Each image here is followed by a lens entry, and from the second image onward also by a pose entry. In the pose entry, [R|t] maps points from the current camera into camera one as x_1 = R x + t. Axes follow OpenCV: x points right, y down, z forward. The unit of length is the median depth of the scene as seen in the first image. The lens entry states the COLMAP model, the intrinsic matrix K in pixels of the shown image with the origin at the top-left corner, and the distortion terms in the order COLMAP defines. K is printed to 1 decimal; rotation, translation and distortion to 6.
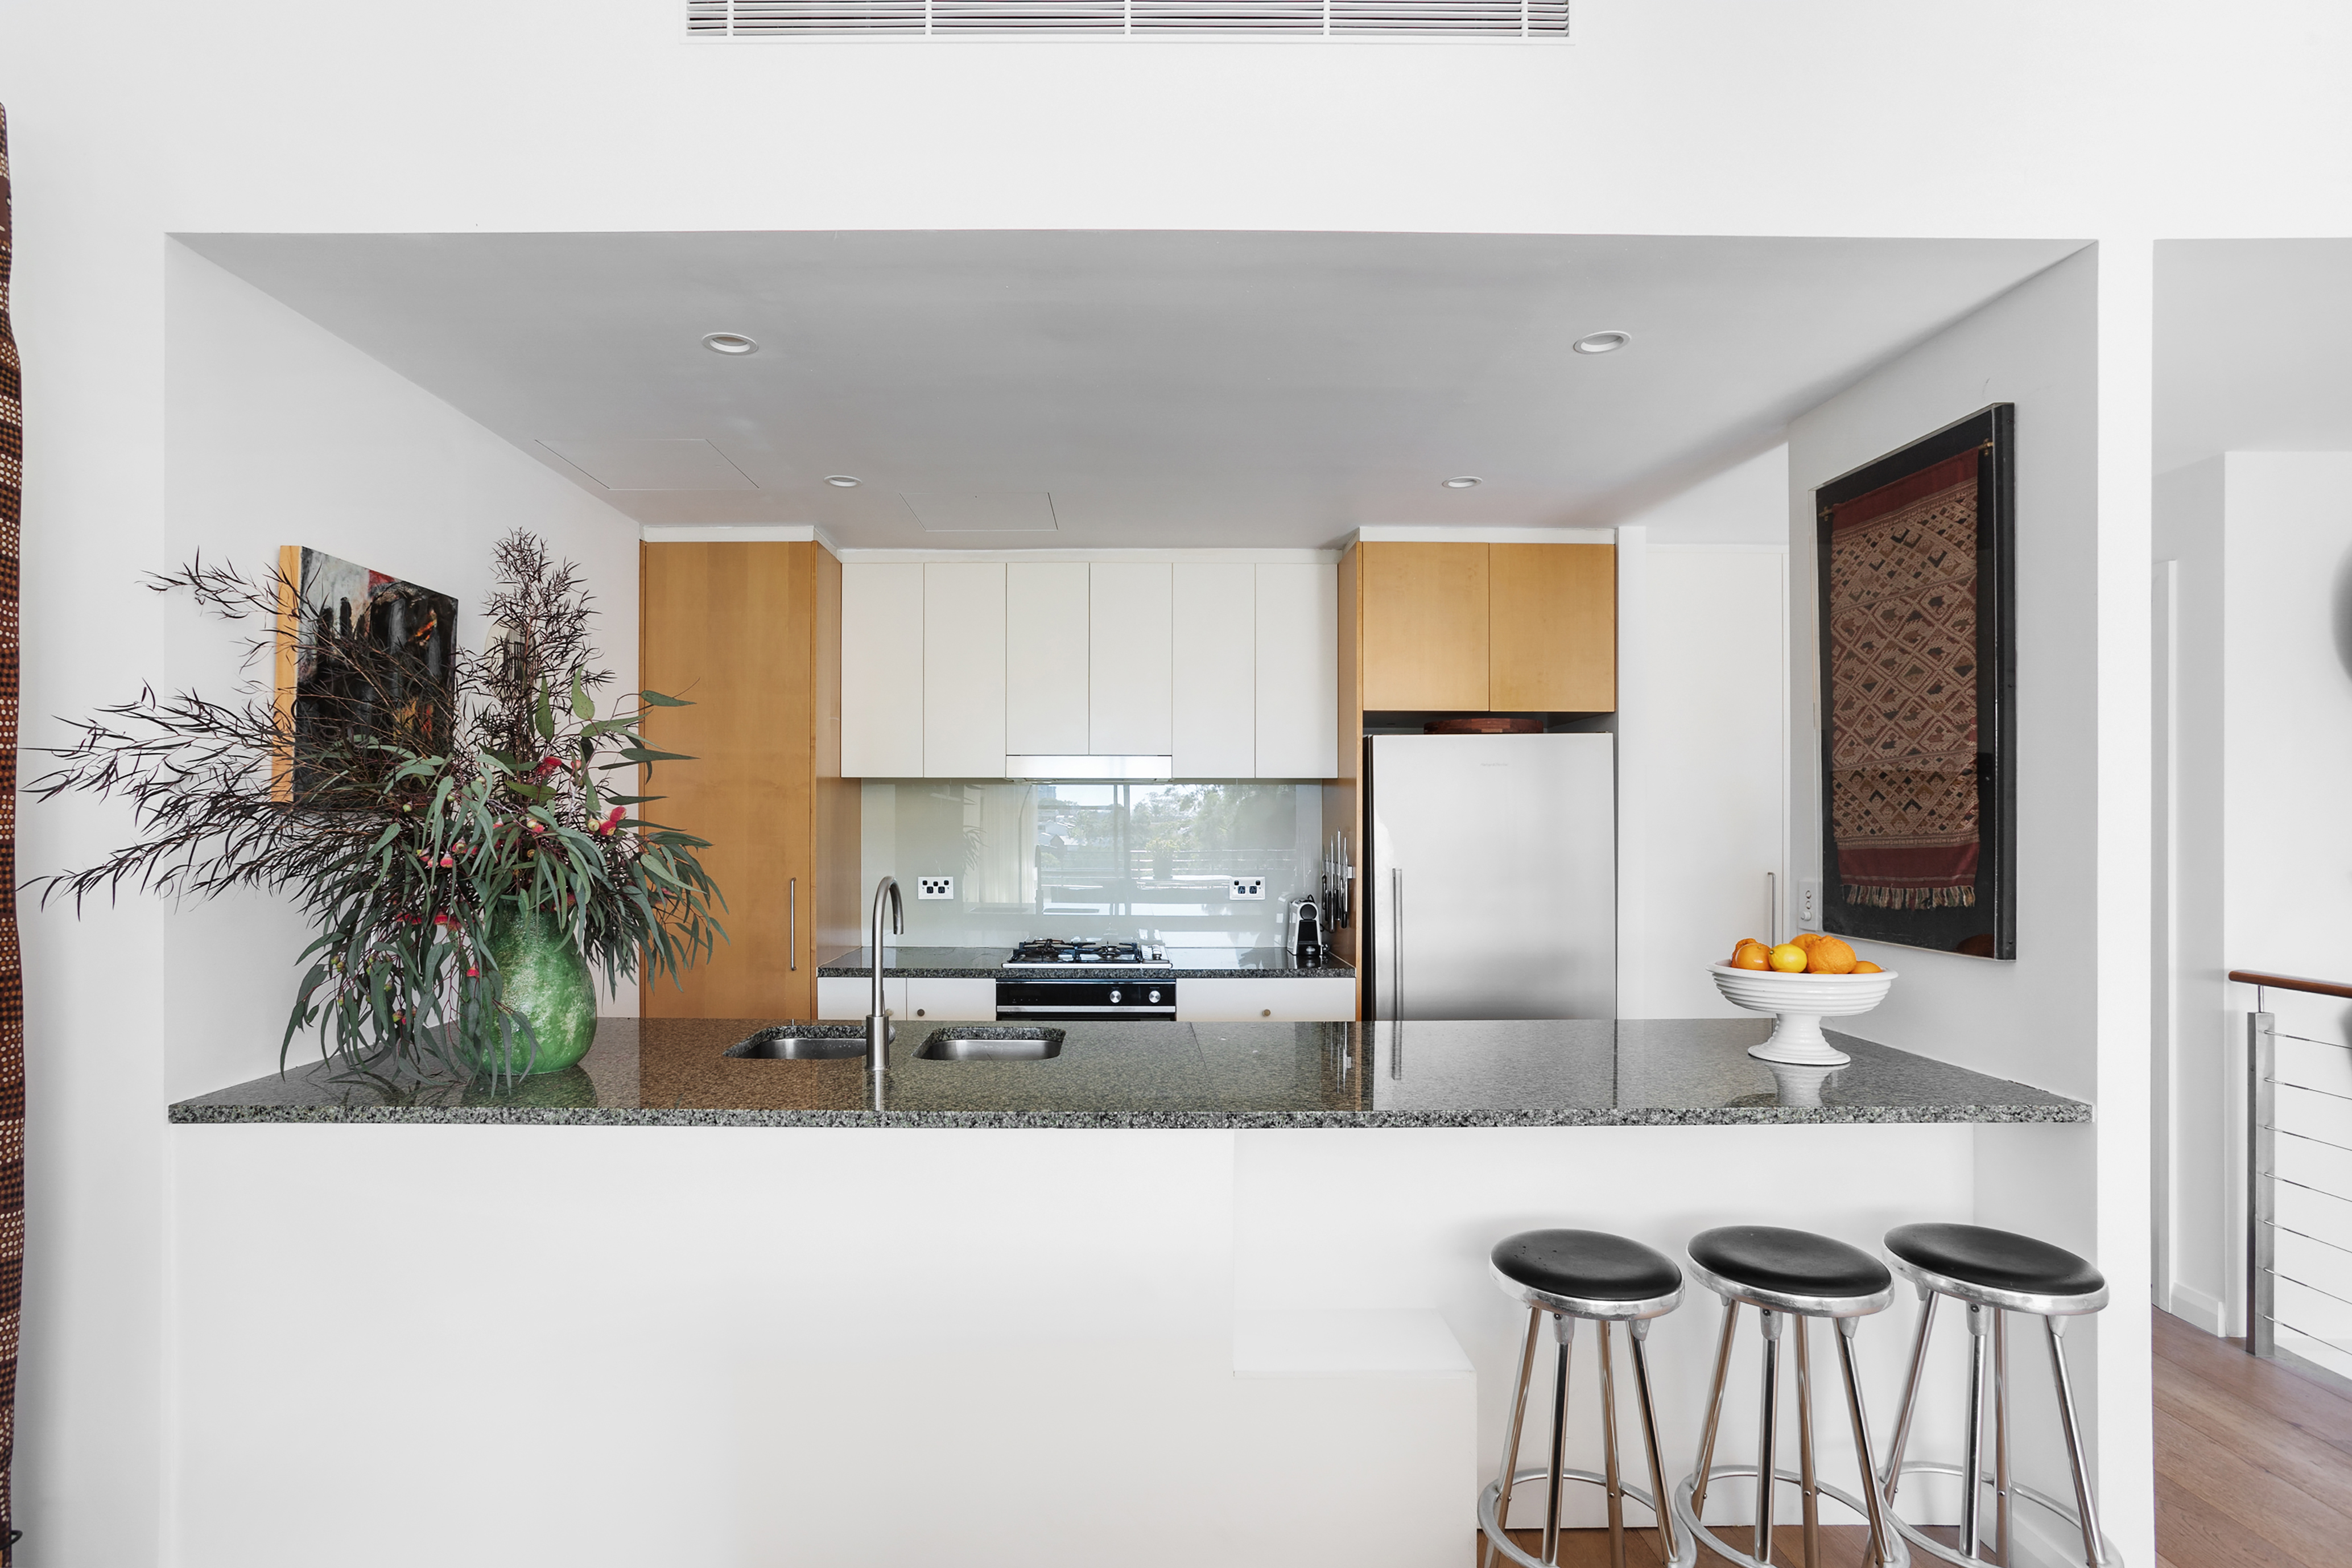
lens RADIAL K [[1157.2, 0, 1141.8], [0, 1157.2, 840.4], [0, 0, 1]] dist [-0.029464, 0.013726]
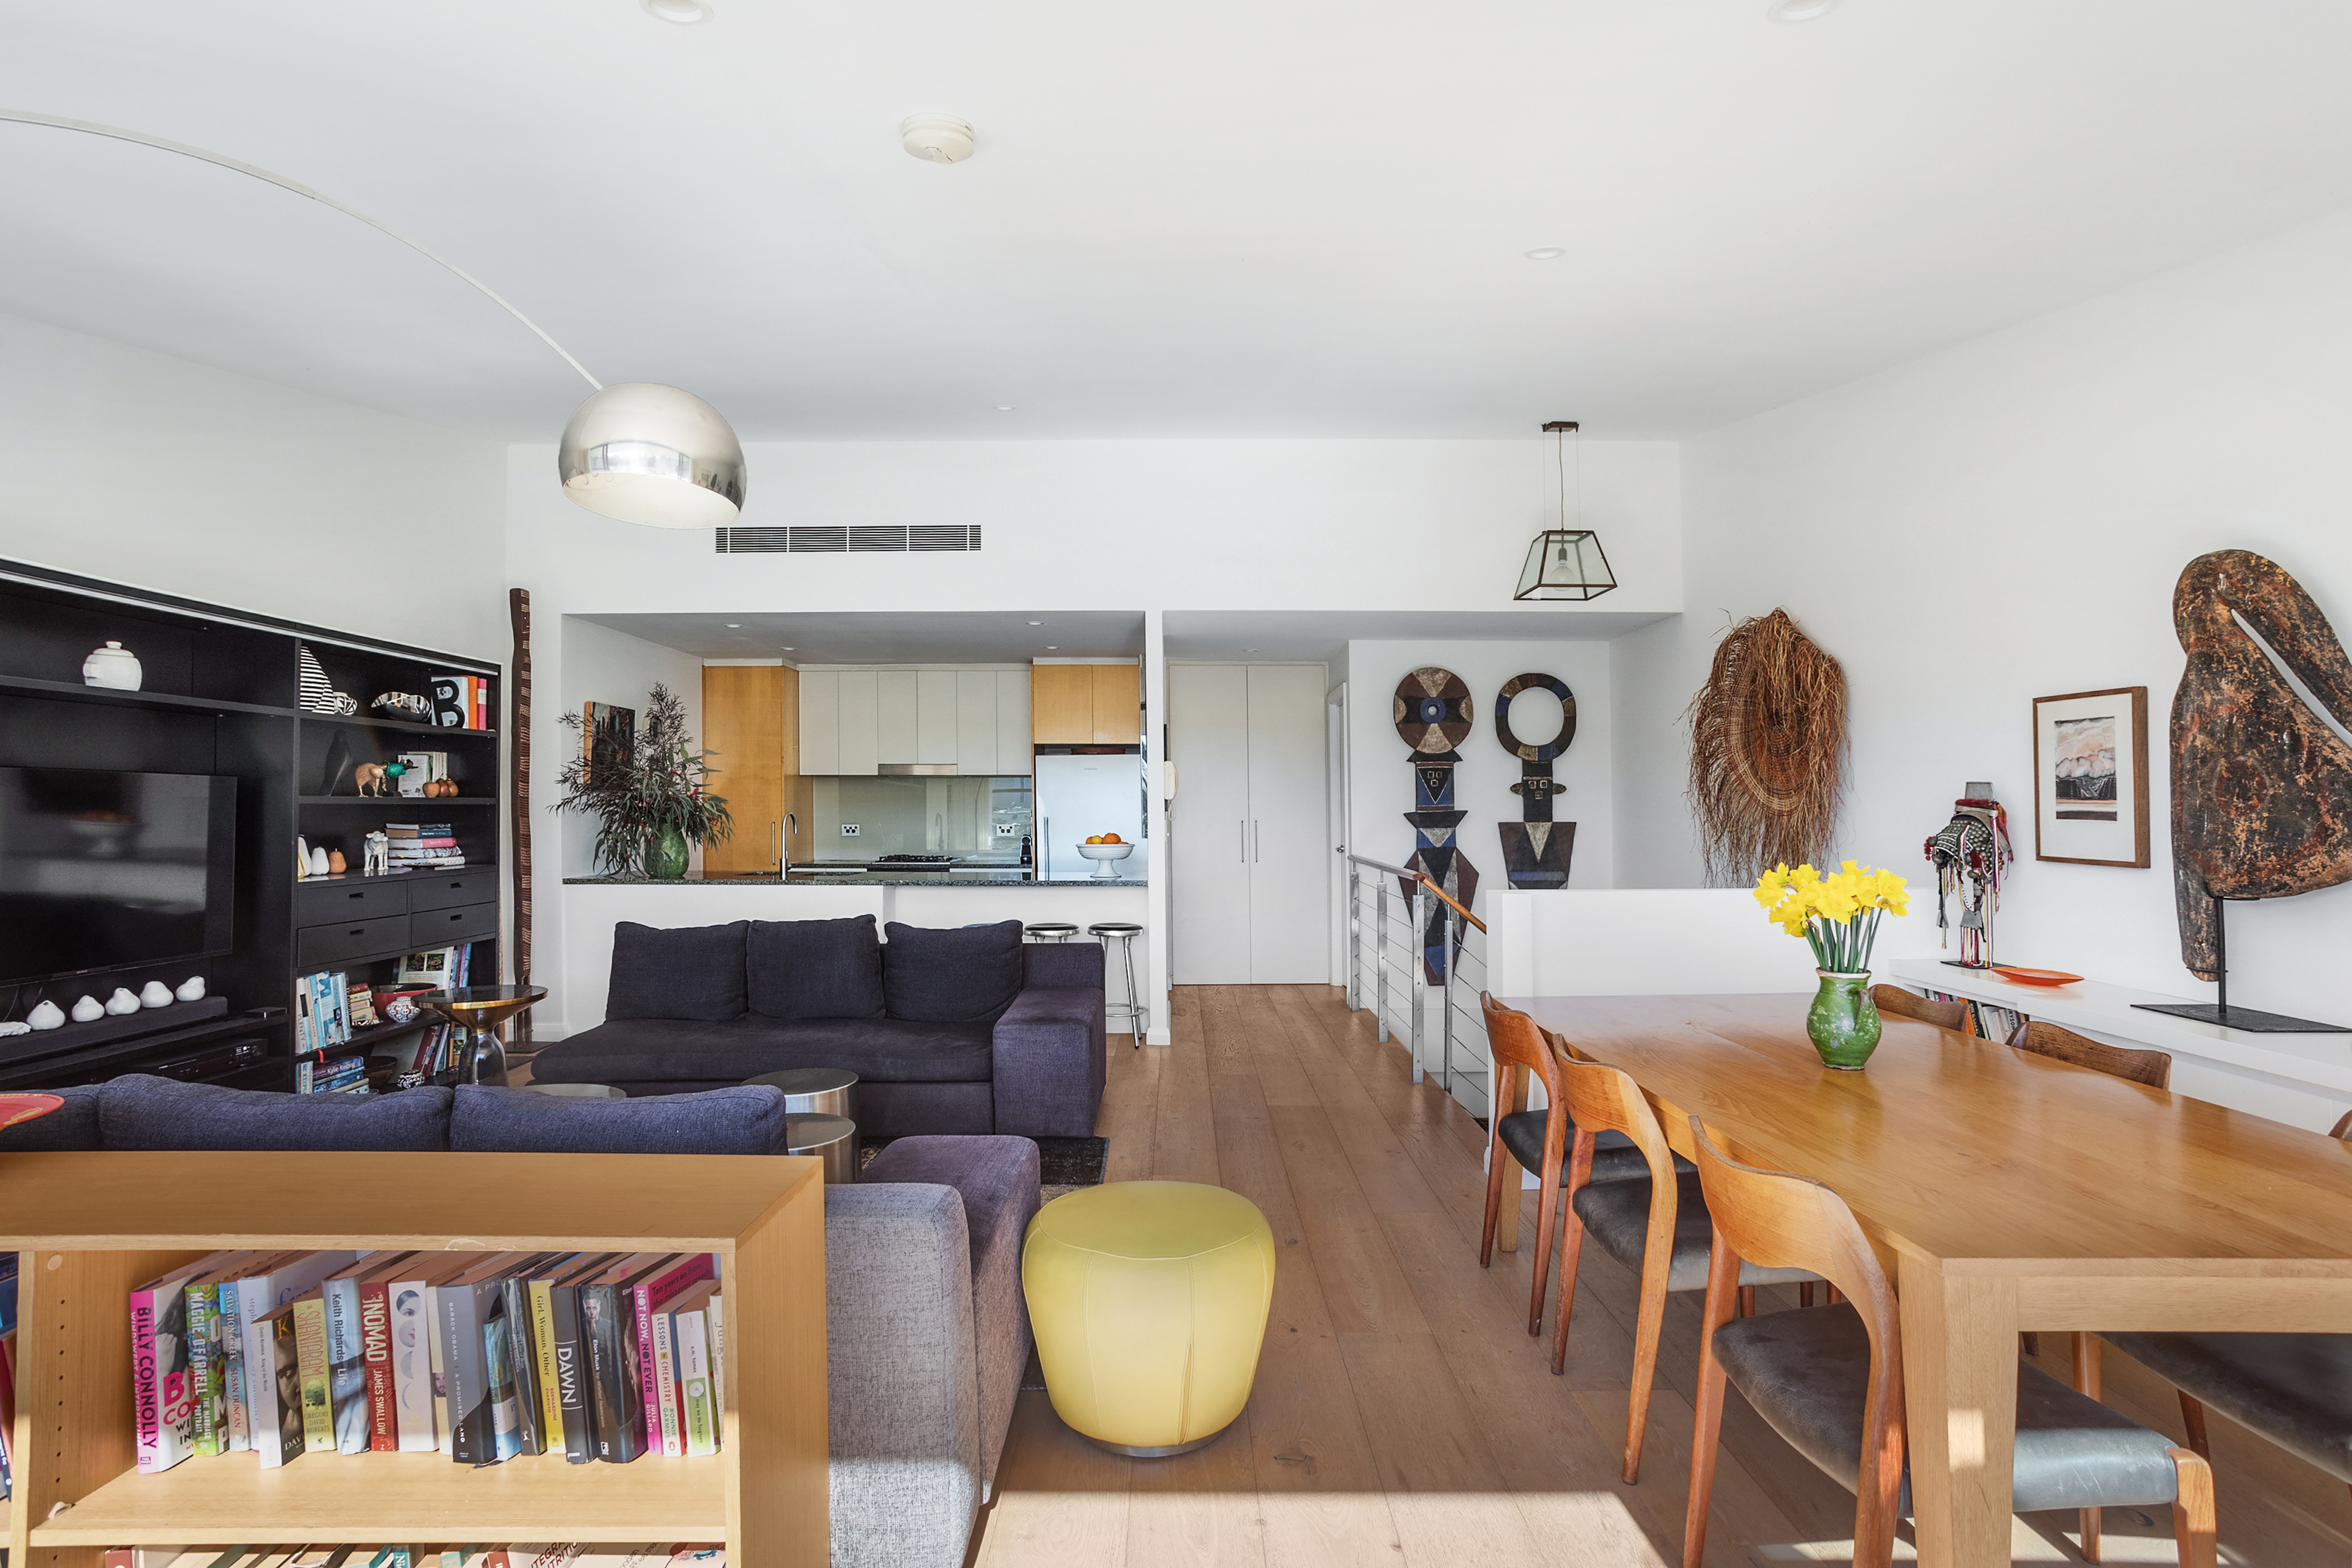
lens RADIAL K [[1157.2, 0, 1165.8], [0, 1157.2, 828.0], [0, 0, 1]] dist [-0.029464, 0.013726]
pose [[0.999324, -0.000321, -0.036772, 0.810104], [0.000361, 0.999999, 0.001102, 0.067085], [0.036772, -0.001115, 0.999323, -1.803441]]
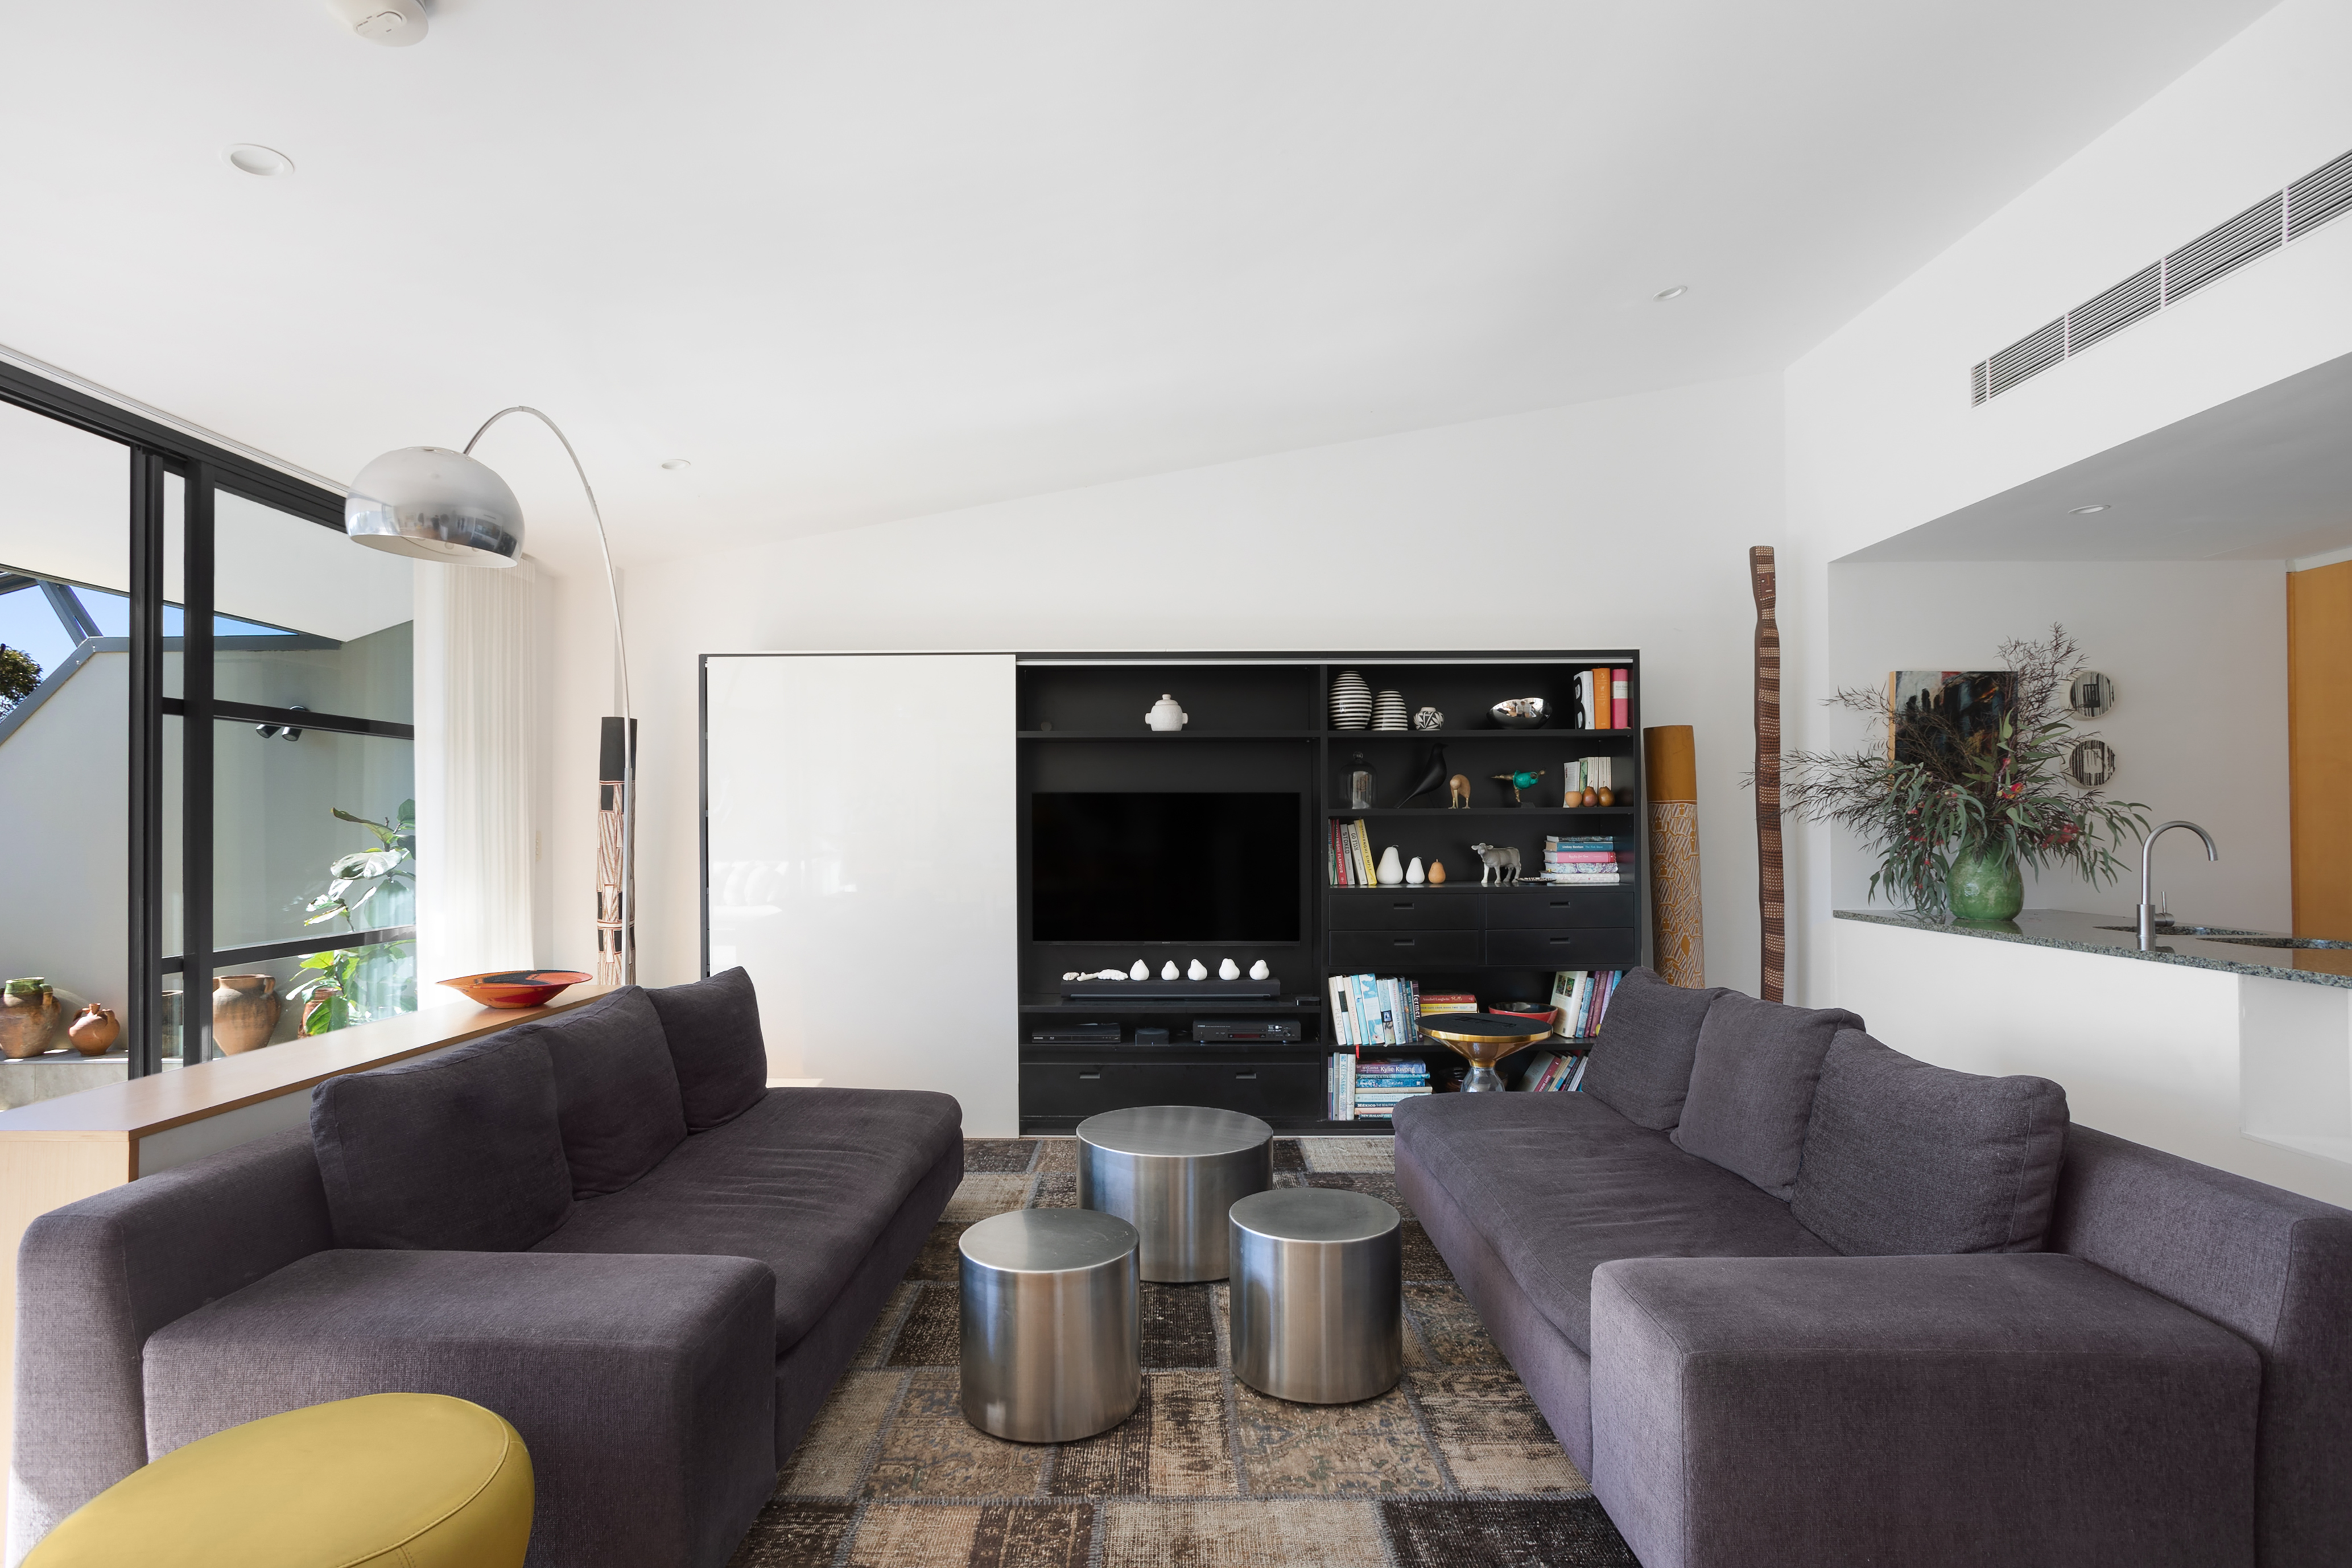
lens RADIAL K [[1157.2, 0, 1124.9], [0, 1157.2, 800.5], [0, 0, 1]] dist [-0.029464, 0.013726]
pose [[-0.044978, -0.027032, -0.998622, 1.380806], [-0.011664, 0.999580, -0.026532, 0.061635], [0.998920, 0.010455, -0.045274, -0.348479]]
